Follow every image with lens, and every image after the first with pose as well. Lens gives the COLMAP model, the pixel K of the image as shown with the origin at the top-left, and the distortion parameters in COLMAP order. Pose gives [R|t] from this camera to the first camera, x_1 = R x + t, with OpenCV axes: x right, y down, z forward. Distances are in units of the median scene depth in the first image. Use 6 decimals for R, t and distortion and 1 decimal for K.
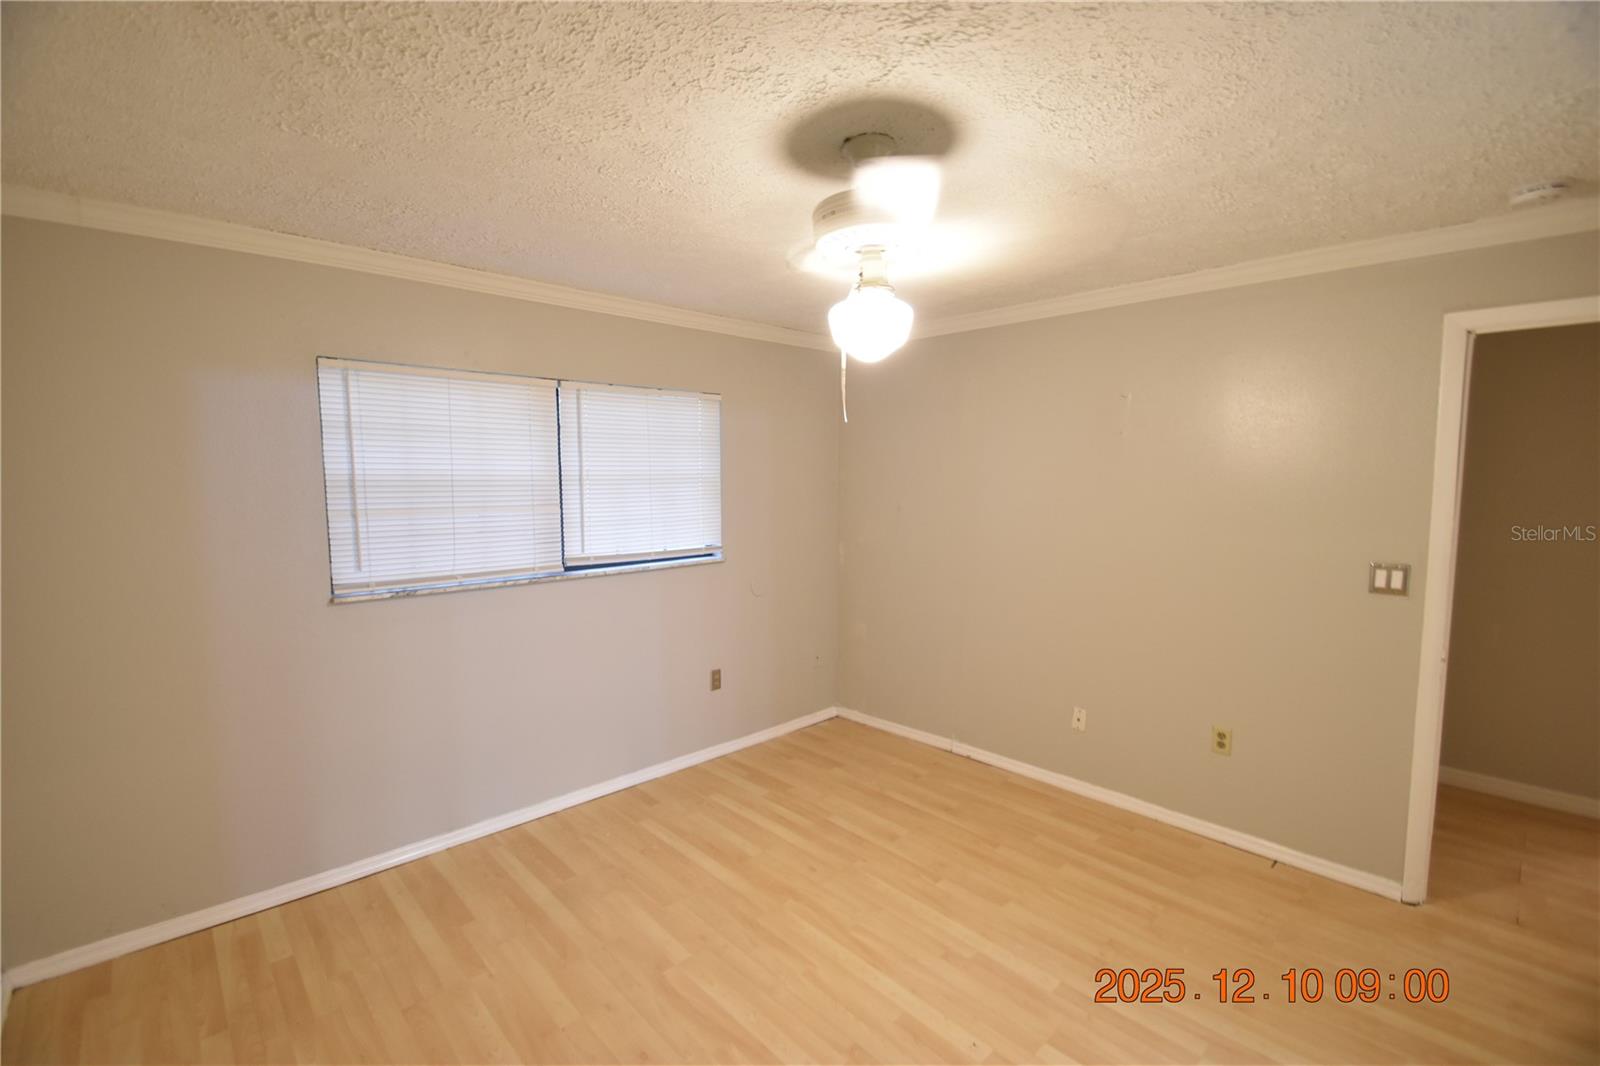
lens RADIAL K [[698.2, 0, 801.4], [0, 698.2, 529.0], [0, 0, 1]] dist [0.011483, -0.013204]
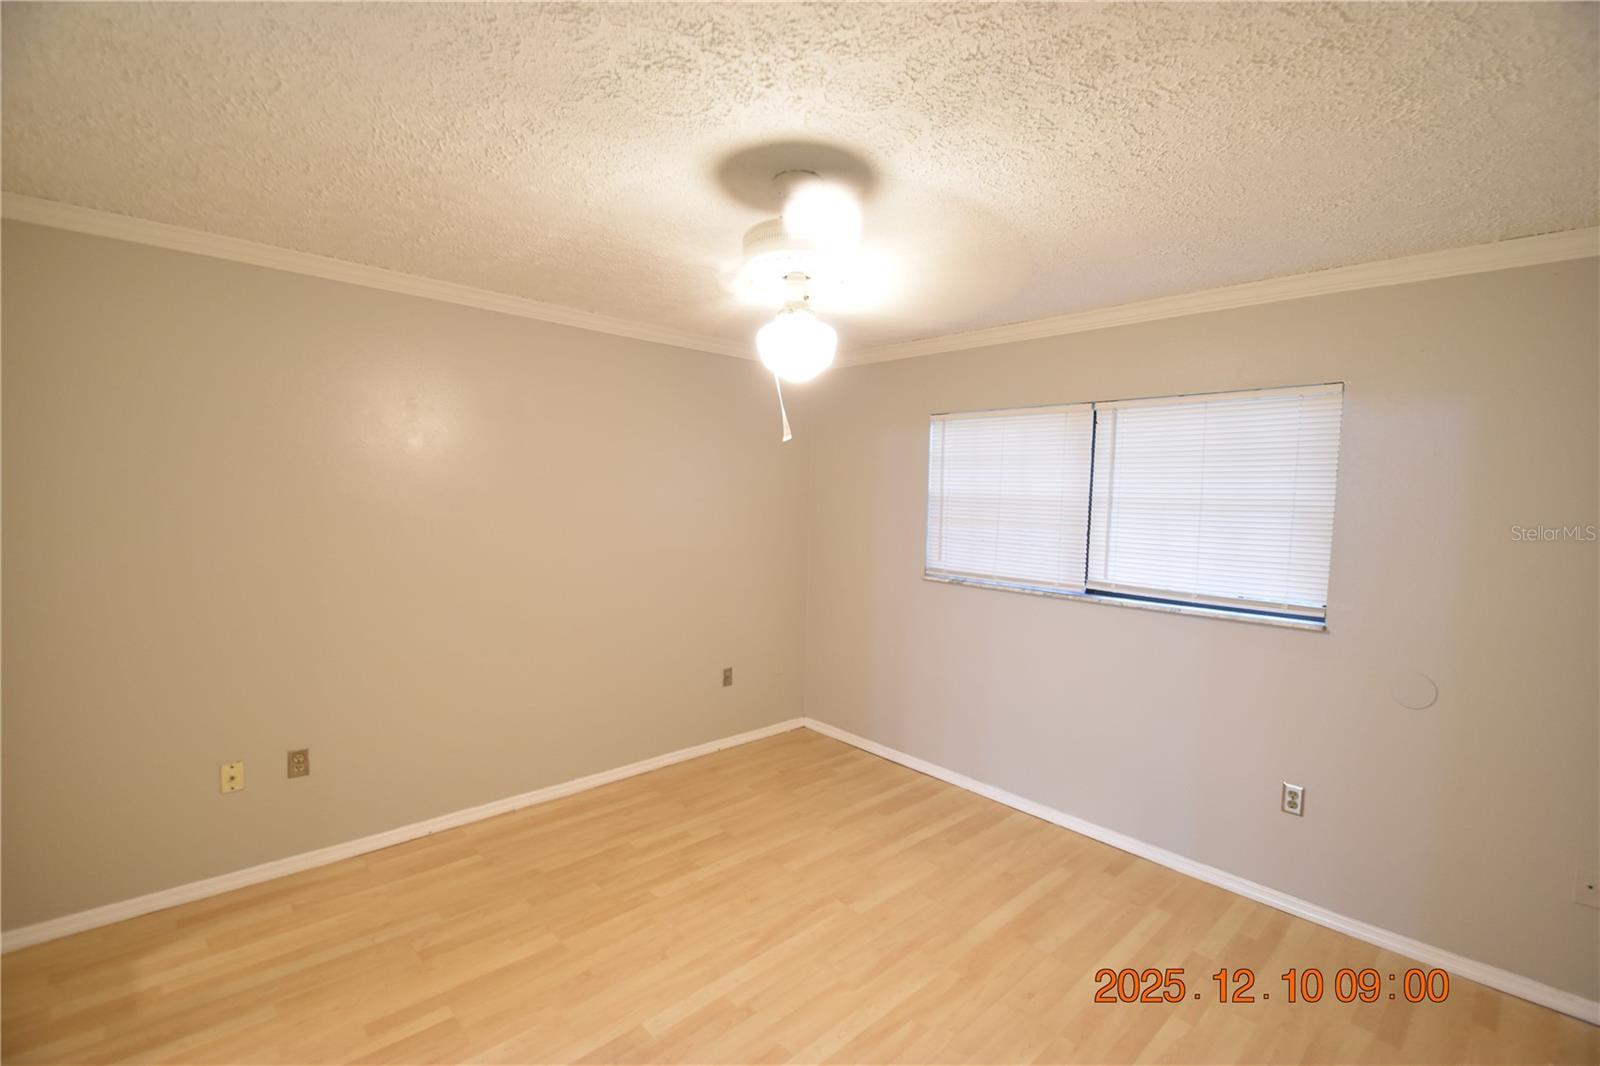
lens RADIAL K [[698.2, 0, 794.5], [0, 698.2, 530.3], [0, 0, 1]] dist [0.011483, -0.013204]
pose [[-0.003170, 0.056825, -0.998379, 0.729476], [-0.103284, 0.993026, 0.056849, -0.047275], [0.994647, 0.103297, 0.002721, 0.642240]]
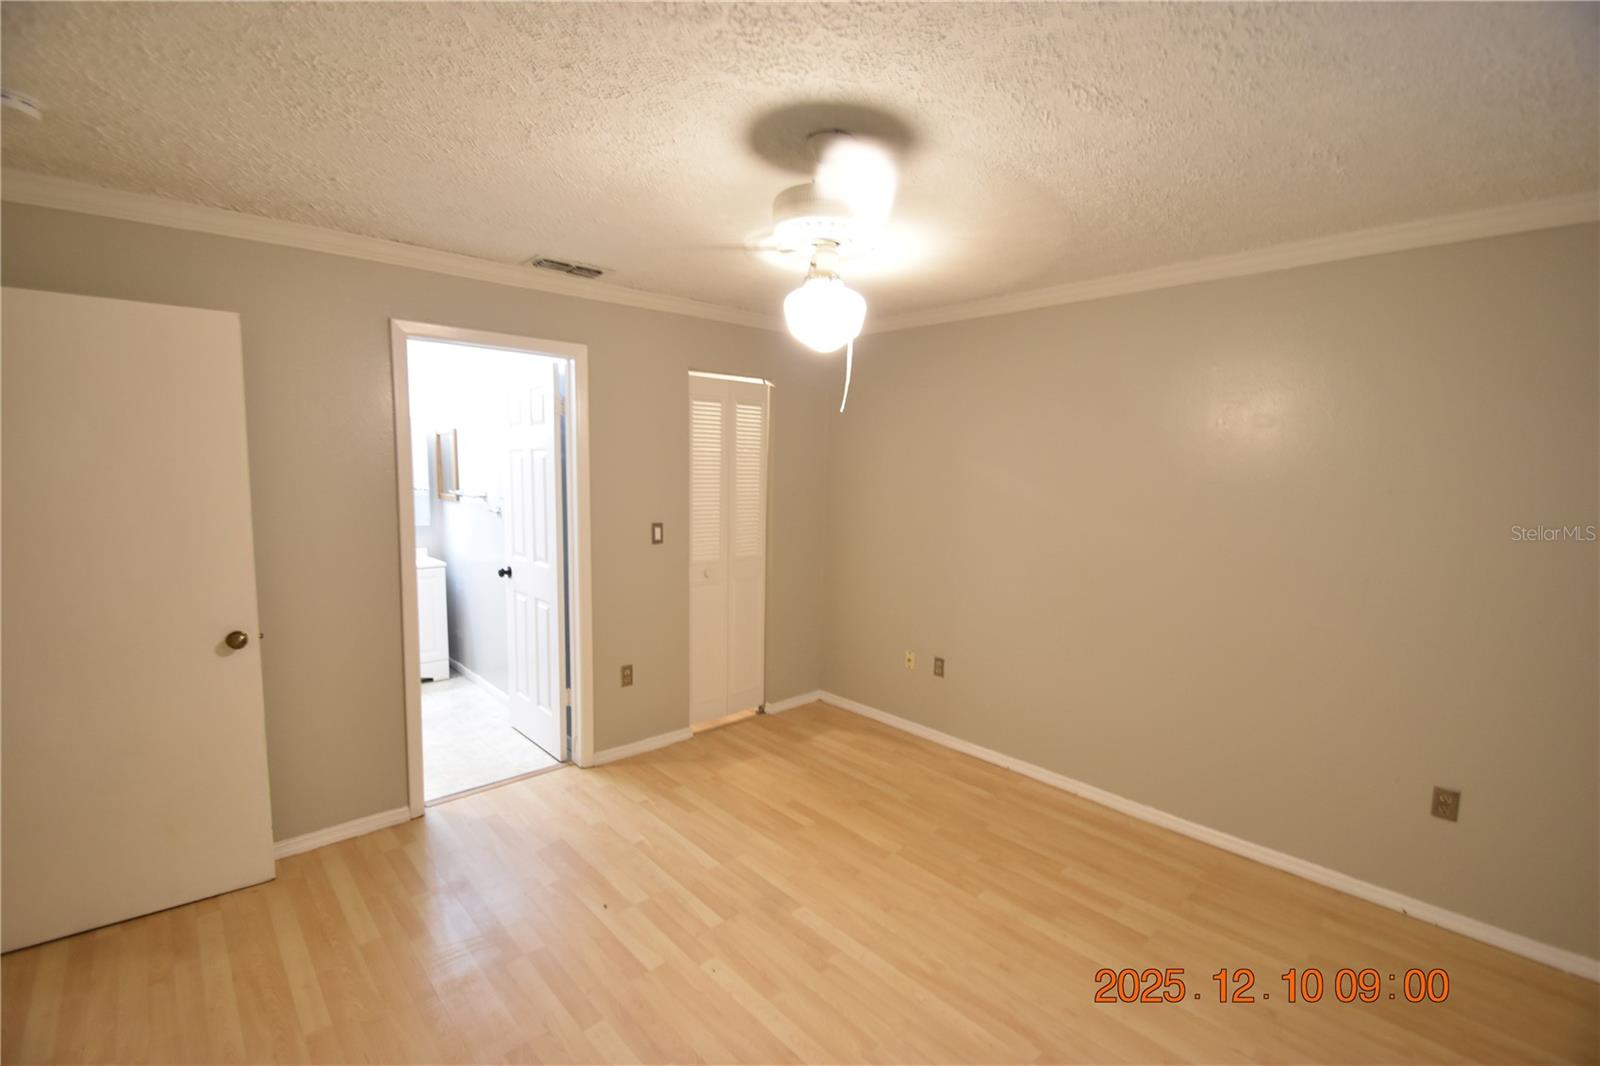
lens RADIAL K [[698.2, 0, 797.0], [0, 698.2, 532.4], [0, 0, 1]] dist [0.011483, -0.013204]
pose [[-0.999834, -0.015397, 0.009769, 0.075141], [-0.013500, 0.985171, 0.171042, -0.095008], [-0.012258, 0.170881, -0.985215, 1.295563]]
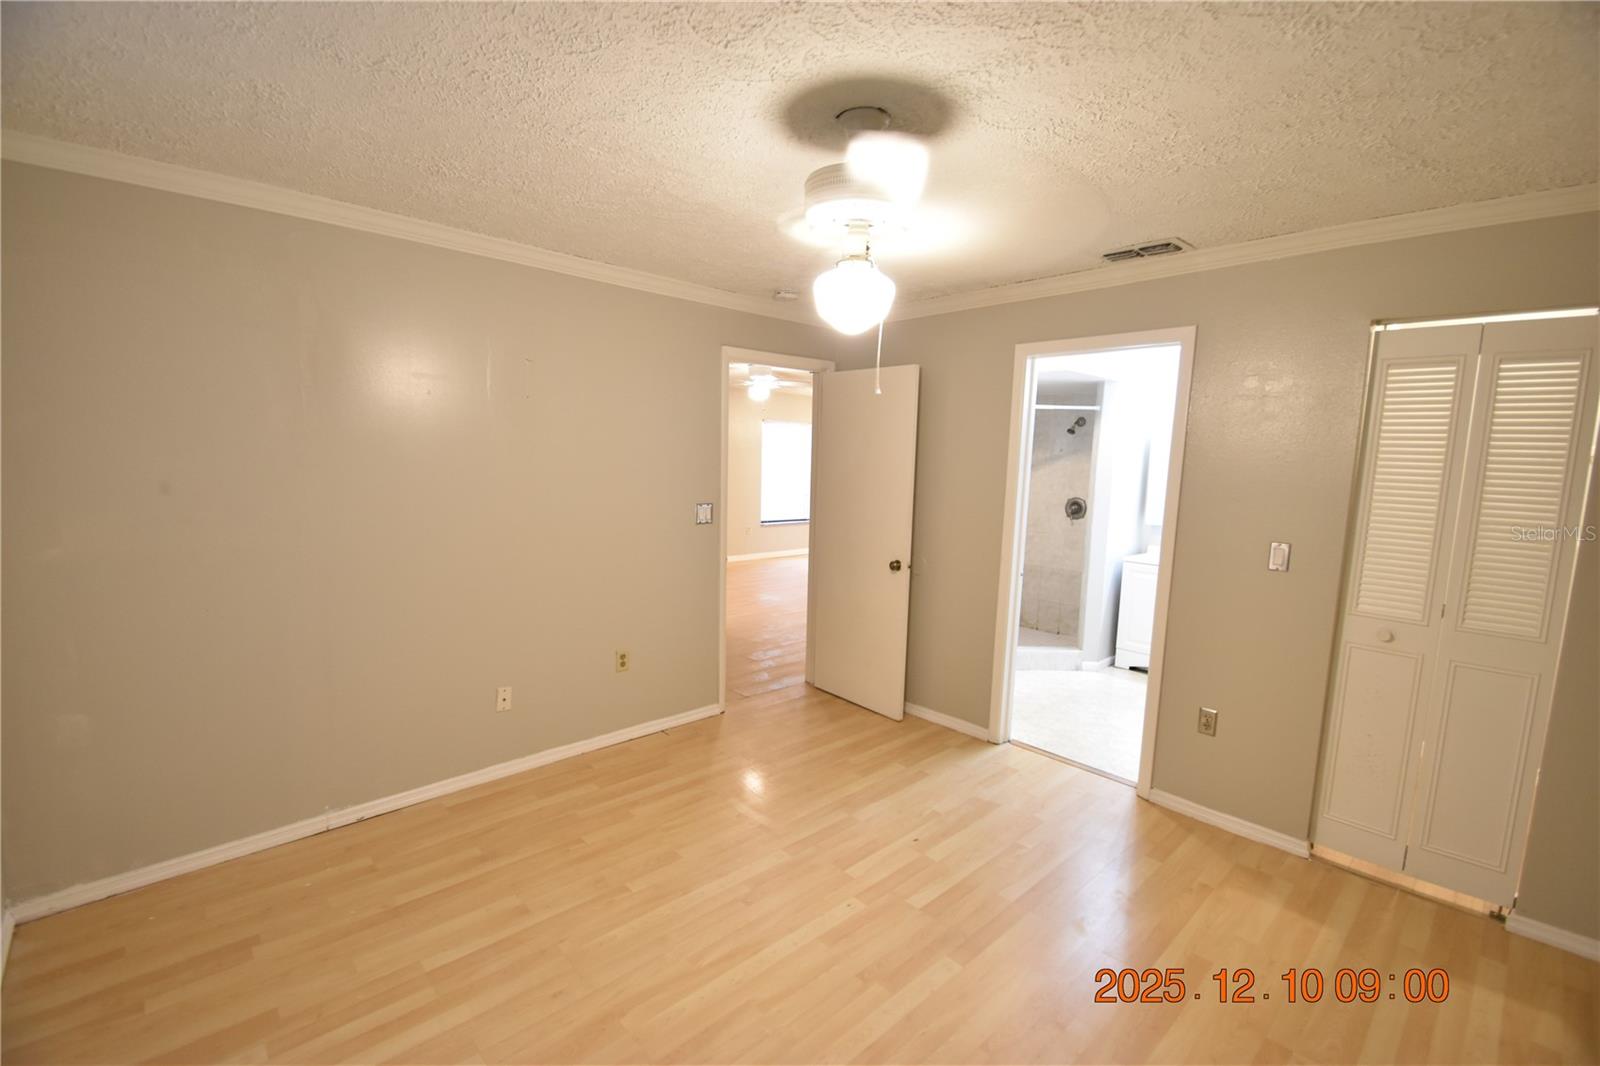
lens RADIAL K [[698.2, 0, 797.3], [0, 698.2, 528.7], [0, 0, 1]] dist [0.011483, -0.013204]
pose [[-0.000781, -0.104847, 0.994488, -0.600255], [0.049356, 0.993272, 0.104757, -0.040281], [-0.998781, 0.049165, 0.004399, 0.688849]]
